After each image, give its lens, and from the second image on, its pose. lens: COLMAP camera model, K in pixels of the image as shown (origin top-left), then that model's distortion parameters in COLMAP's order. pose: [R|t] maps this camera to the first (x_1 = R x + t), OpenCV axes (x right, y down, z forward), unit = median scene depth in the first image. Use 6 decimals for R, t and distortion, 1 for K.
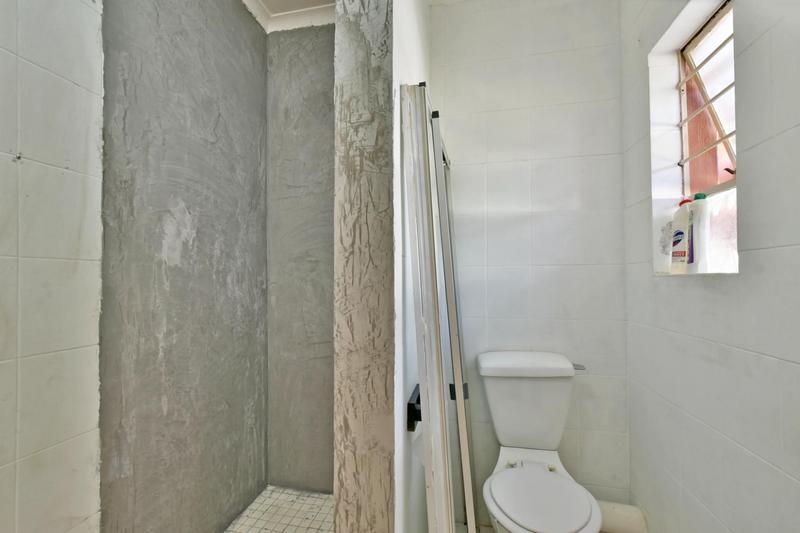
lens RADIAL K [[358.5, 0, 401.9], [0, 358.5, 275.5], [0, 0, 1]] dist [-0.002467, -0.000156]
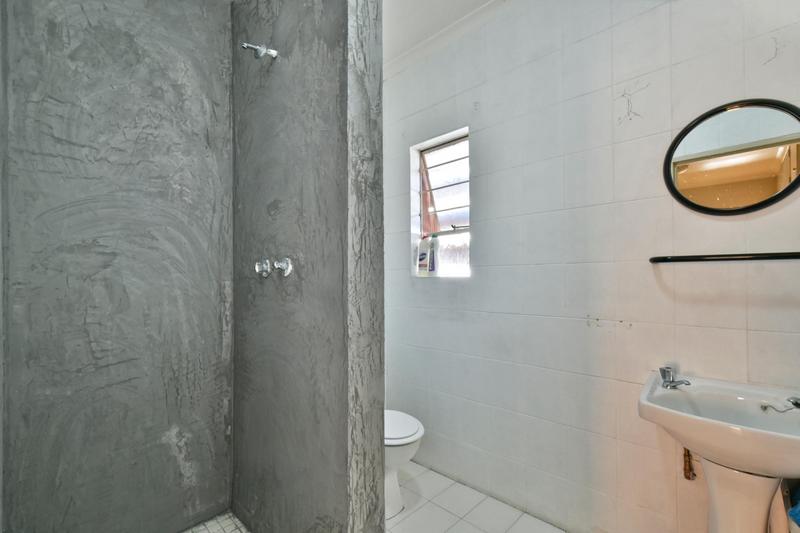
lens RADIAL K [[358.5, 0, 401.9], [0, 358.5, 275.5], [0, 0, 1]] dist [-0.002467, -0.000156]
pose [[0.523205, 0.014069, 0.852091, -1.144112], [-0.011487, 0.999889, -0.009456, 0.011371], [-0.852129, -0.004841, 0.523309, 0.204613]]
